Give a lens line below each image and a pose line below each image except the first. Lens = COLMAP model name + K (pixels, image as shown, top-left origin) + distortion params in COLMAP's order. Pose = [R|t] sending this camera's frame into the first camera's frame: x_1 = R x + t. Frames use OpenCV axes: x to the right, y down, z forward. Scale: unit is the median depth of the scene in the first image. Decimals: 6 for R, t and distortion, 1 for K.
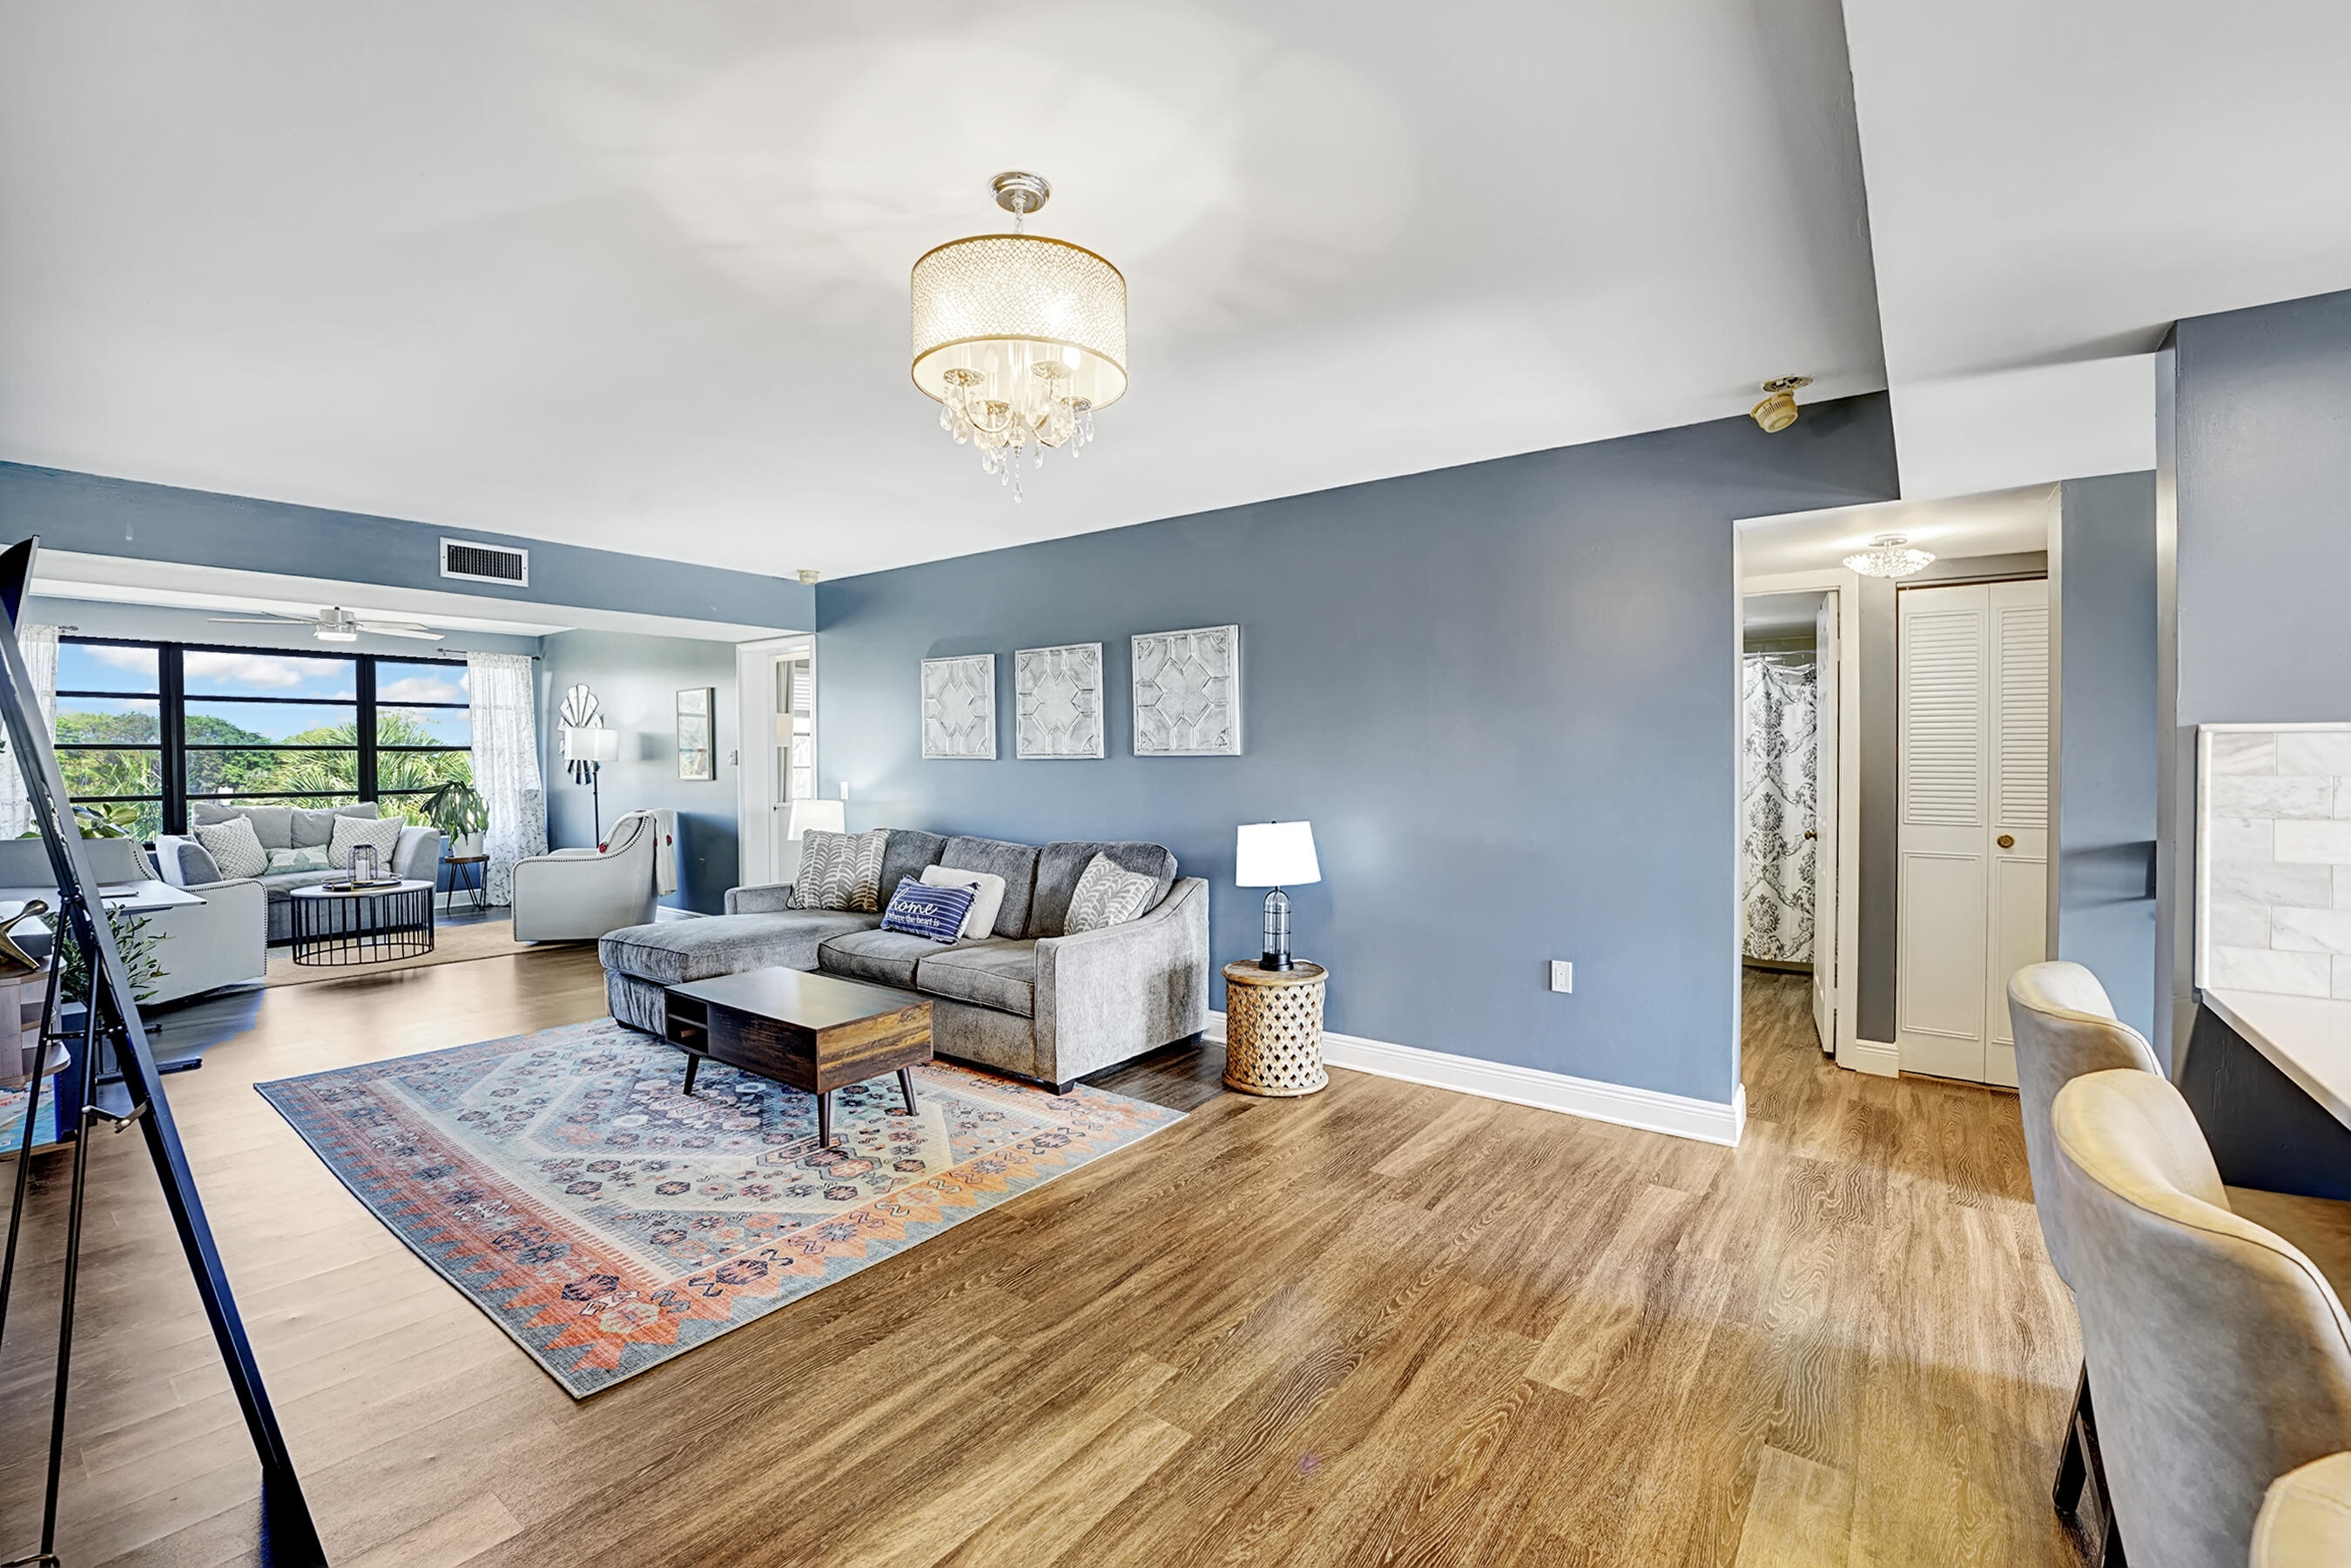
lens RADIAL K [[970.9, 0, 1205.1], [0, 970.9, 764.4], [0, 0, 1]] dist [-0.025725, -0.000306]
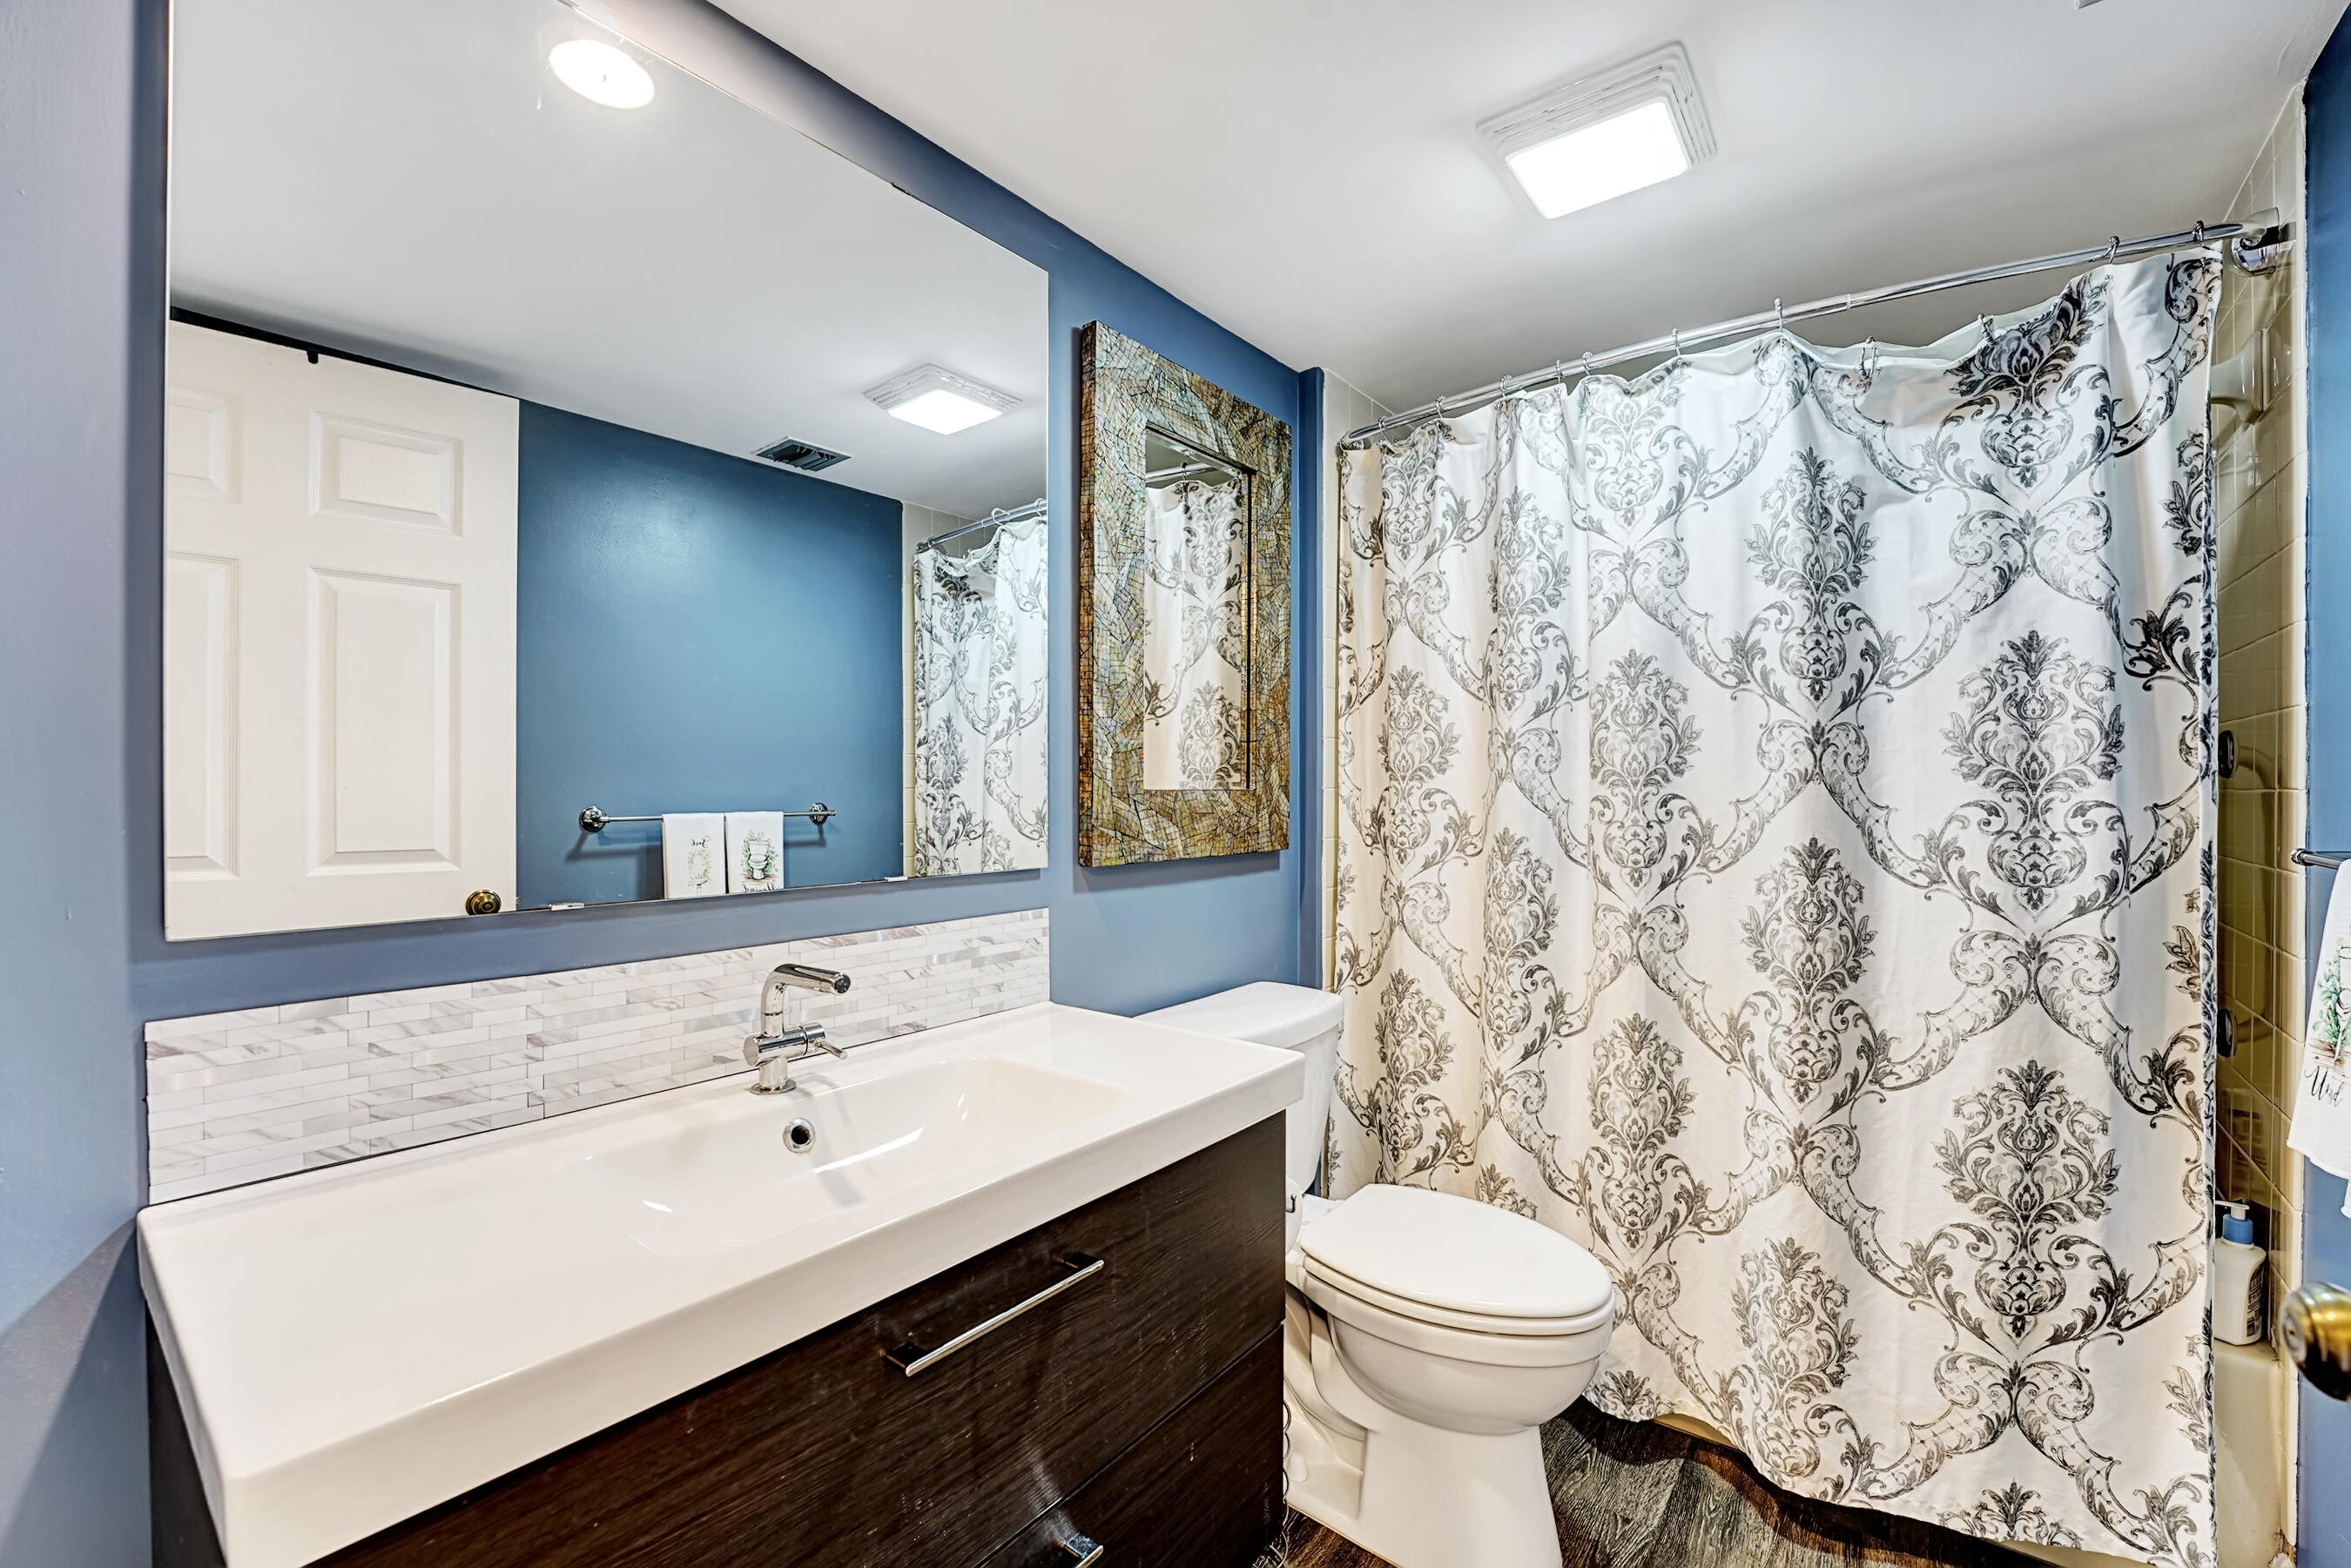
lens RADIAL K [[970.9, 0, 1177.7], [0, 970.9, 779.2], [0, 0, 1]] dist [-0.025725, -0.000306]
pose [[0.999882, 0.001368, -0.015333, 0.419703], [-0.001356, 0.999999, 0.000822, 0.012897], [0.015334, -0.000801, 0.999882, 0.742861]]
